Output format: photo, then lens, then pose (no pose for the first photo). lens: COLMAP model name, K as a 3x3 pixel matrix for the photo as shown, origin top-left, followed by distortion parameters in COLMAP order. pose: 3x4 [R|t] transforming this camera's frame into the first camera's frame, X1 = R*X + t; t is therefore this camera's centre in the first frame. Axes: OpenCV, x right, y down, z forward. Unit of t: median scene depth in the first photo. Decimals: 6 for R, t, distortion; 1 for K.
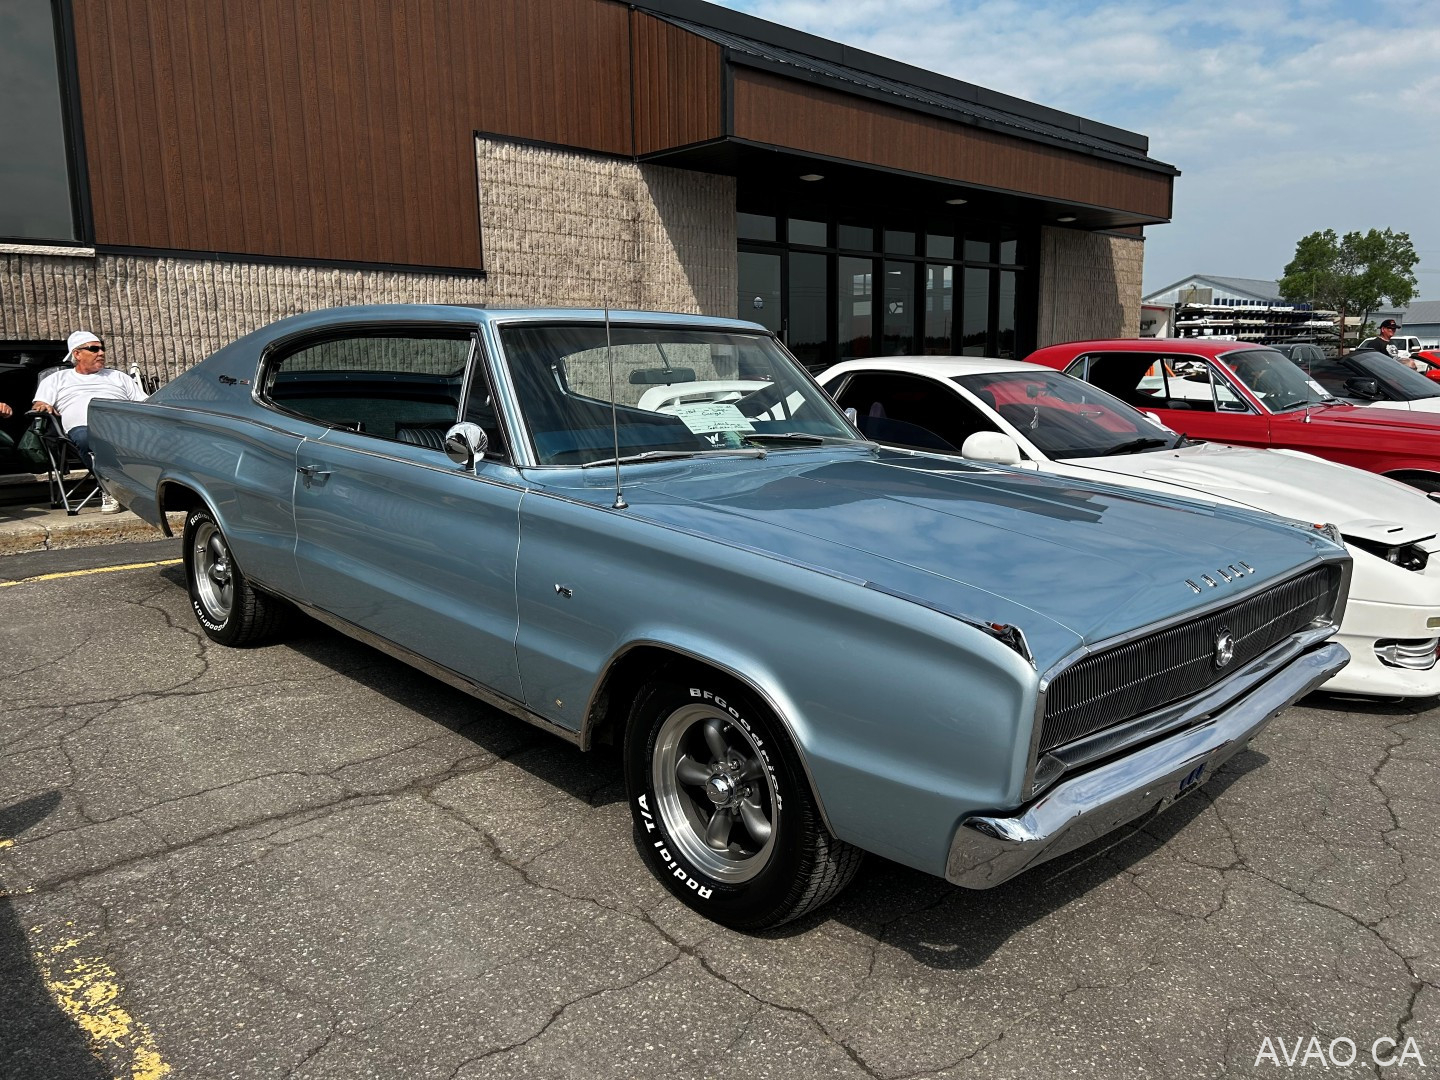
lens RADIAL K [[1090.7, 0, 728.6], [0, 1090.7, 544.5], [0, 0, 1]] dist [0.002384, -0.003497]
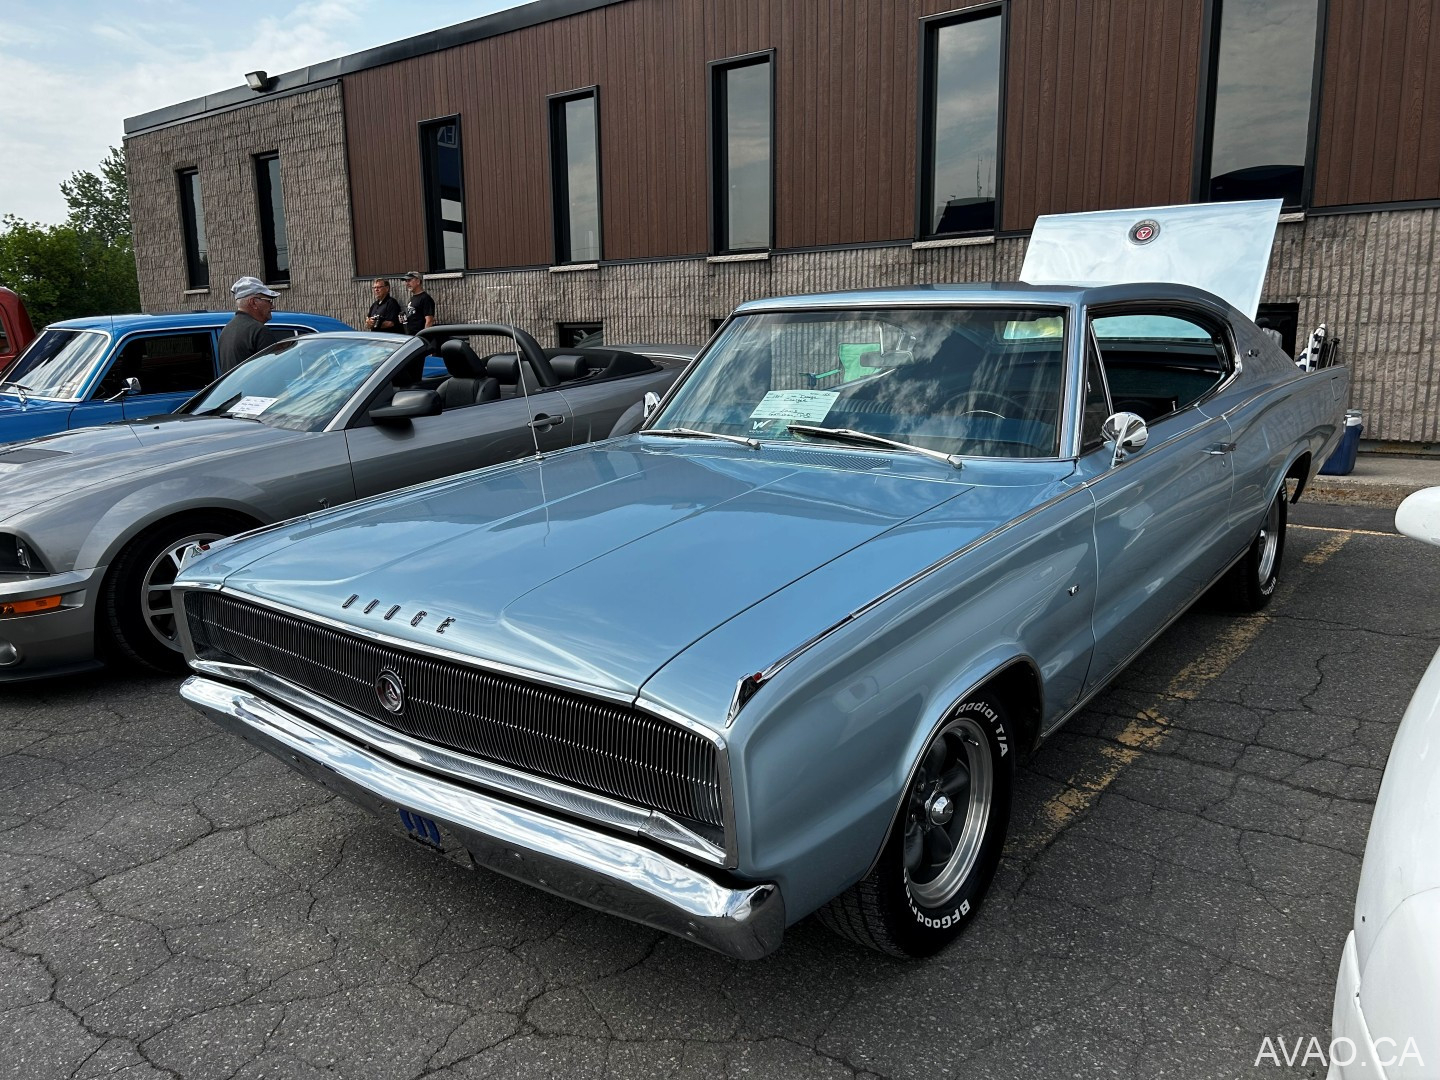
lens RADIAL K [[1090.7, 0, 725.4], [0, 1090.7, 536.2], [0, 0, 1]] dist [0.002384, -0.003497]
pose [[0.116202, 0.182588, -0.976298, 0.401595], [-0.149747, 0.974942, 0.164511, -0.059338], [0.981872, 0.127081, 0.140632, 0.347876]]
